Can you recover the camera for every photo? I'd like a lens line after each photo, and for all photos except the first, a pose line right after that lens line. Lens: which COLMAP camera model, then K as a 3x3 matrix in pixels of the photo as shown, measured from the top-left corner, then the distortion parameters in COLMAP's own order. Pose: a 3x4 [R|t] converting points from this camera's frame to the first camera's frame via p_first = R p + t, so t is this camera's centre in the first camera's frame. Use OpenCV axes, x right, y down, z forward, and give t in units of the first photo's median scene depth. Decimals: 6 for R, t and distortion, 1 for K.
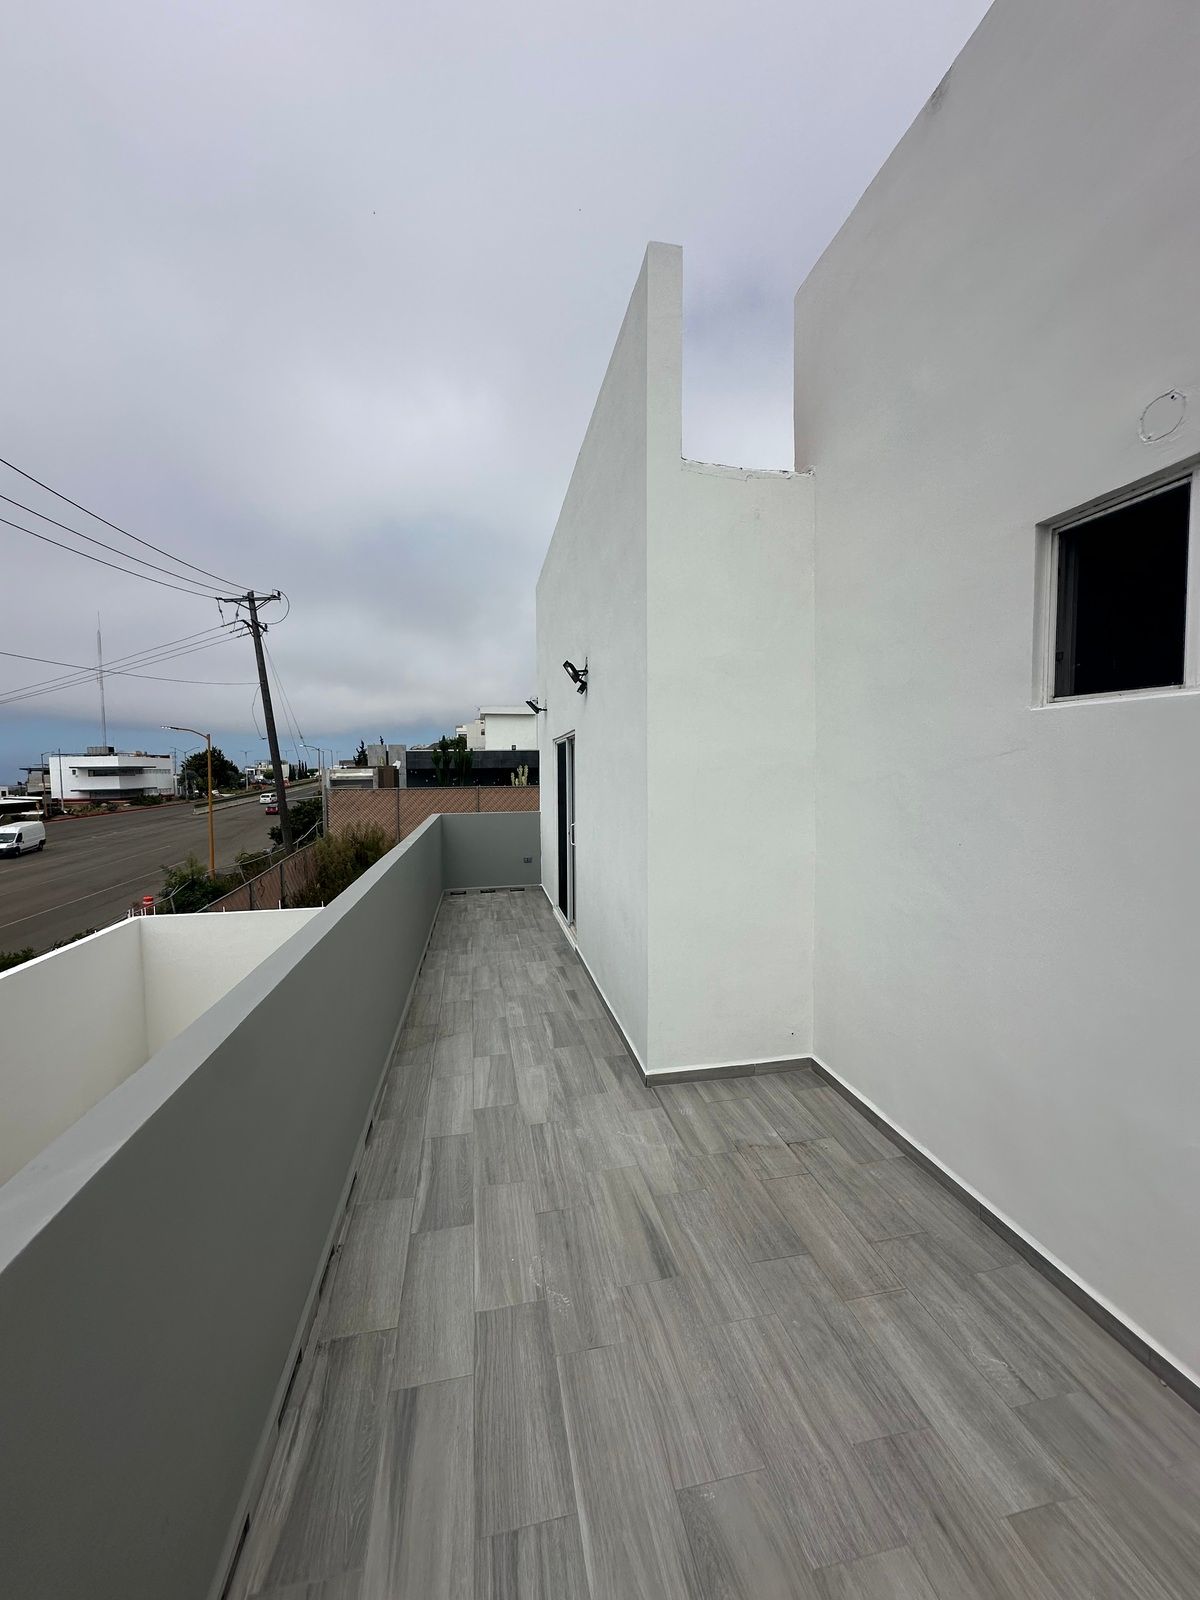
lens RADIAL K [[641.8, 0, 601.1], [0, 641.8, 801.8], [0, 0, 1]] dist [-0.000232, 0.000292]
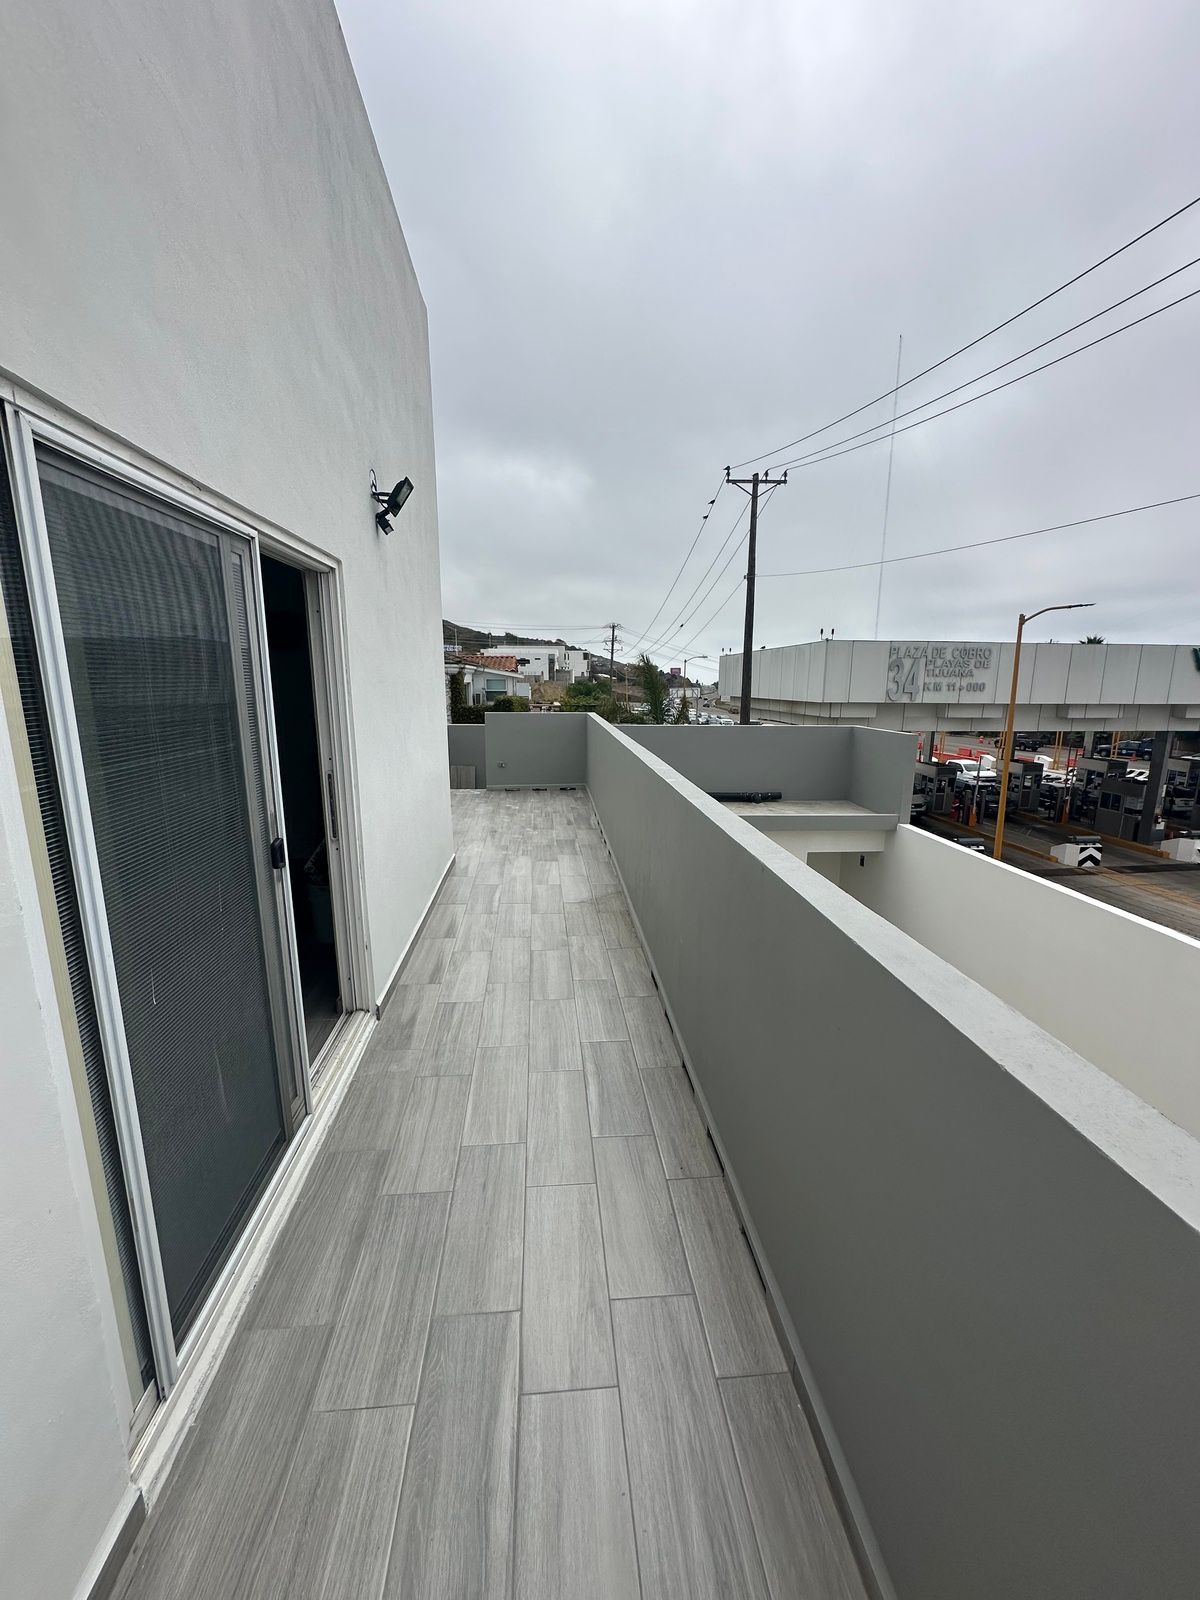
lens RADIAL K [[641.8, 0, 598.6], [0, 641.8, 801.7], [0, 0, 1]] dist [-0.000232, 0.000292]
pose [[-0.994787, -0.014862, 0.100882, -0.352137], [0.009779, 0.970858, 0.239458, -0.073235], [-0.101501, 0.239196, -0.965651, 1.924931]]
